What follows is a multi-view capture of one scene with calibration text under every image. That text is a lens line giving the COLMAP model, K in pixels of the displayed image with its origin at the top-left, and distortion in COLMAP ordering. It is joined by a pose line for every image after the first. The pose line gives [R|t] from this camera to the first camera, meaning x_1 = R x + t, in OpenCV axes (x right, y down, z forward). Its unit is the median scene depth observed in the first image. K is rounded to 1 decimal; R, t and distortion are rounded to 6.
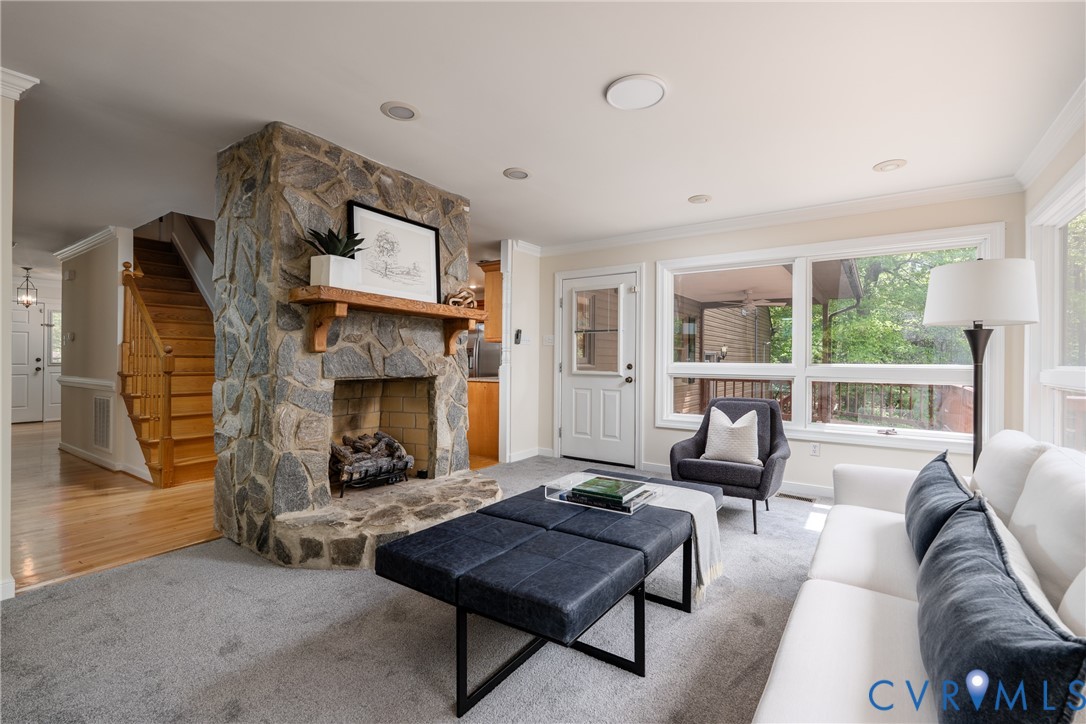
lens RADIAL K [[491.6, 0, 543.7], [0, 491.6, 362.7], [0, 0, 1]] dist [0.000062, 0.000028]
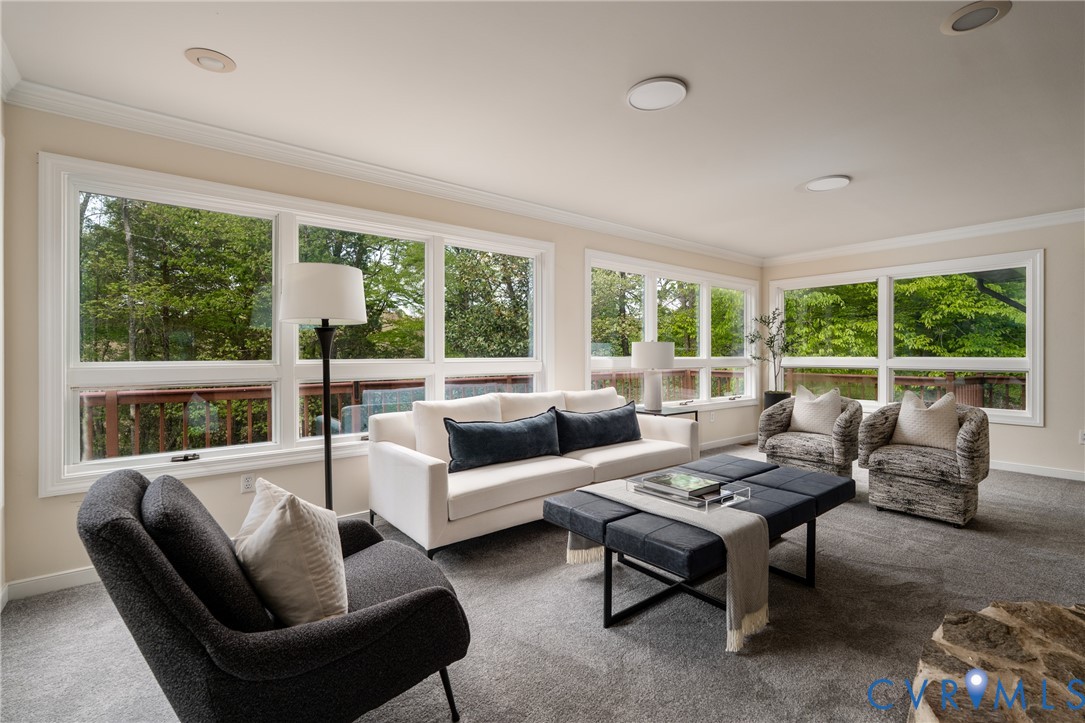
lens RADIAL K [[491.2, 0, 541.8], [0, 491.2, 359.1], [0, 0, 1]] dist [0.000062, 0.000028]
pose [[-0.960146, -0.009083, 0.279353, 0.093354], [-0.008396, 0.999958, 0.003657, 0.002672], [-0.279374, 0.001166, -0.960182, 1.620115]]
